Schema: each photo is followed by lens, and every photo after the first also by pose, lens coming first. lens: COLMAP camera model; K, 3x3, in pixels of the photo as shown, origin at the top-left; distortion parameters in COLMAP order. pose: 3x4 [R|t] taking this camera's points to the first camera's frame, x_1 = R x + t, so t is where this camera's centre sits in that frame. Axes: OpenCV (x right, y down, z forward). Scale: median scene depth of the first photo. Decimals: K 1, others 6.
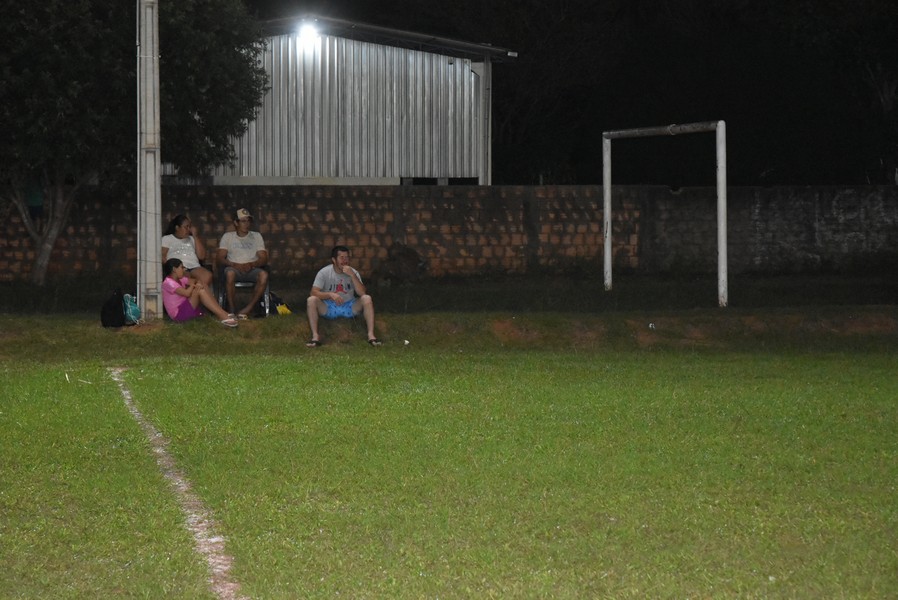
lens RADIAL K [[2322.7, 0, 449.9], [0, 2322.7, 300.4], [0, 0, 1]] dist [-0.061447, 0.000000]
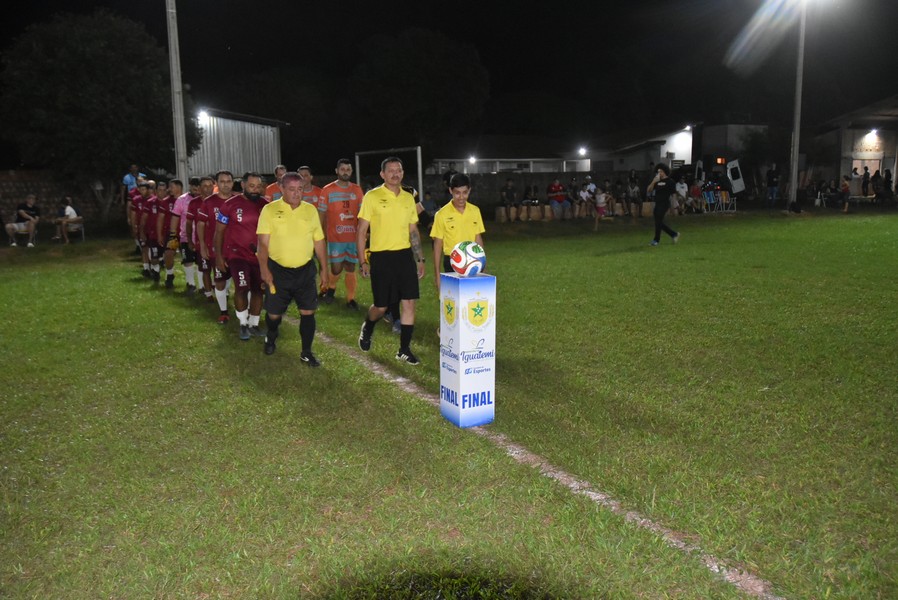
lens RADIAL K [[783.4, 0, 469.1], [0, 783.4, 342.8], [0, 0, 1]] dist [-0.043715, 0.027748]
pose [[0.954328, -0.076180, 0.288886, -0.057190], [0.029062, 0.986030, 0.164013, -0.004556], [-0.297344, -0.148127, 0.943210, 0.118368]]
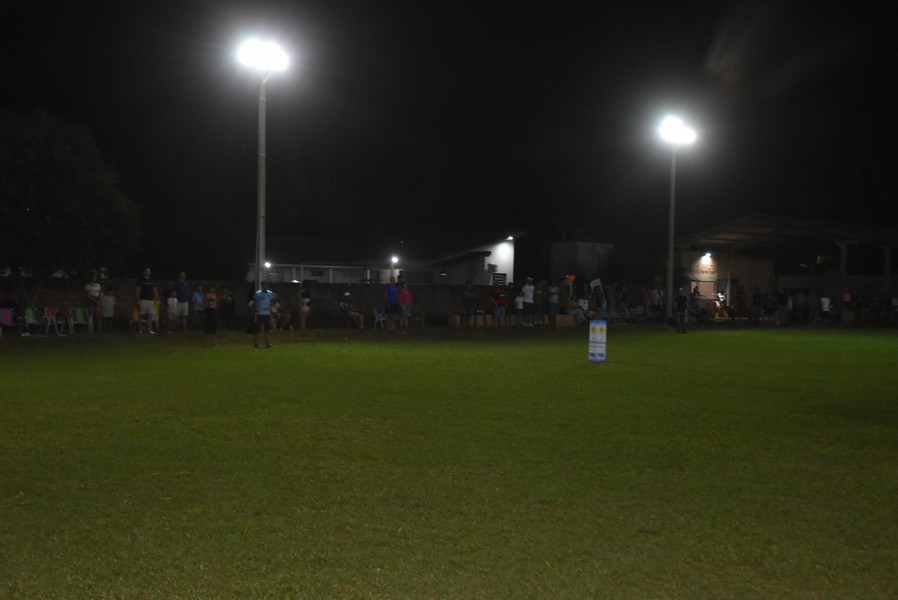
lens RADIAL K [[1286.1, 0, 451.9], [0, 1286.1, 300.3], [0, 0, 1]] dist [0.024444, 0.000000]
pose [[0.812203, 0.010011, 0.583289, -0.496321], [0.007052, 0.999611, -0.026976, 0.008806], [-0.583333, 0.026023, 0.811816, -0.218686]]
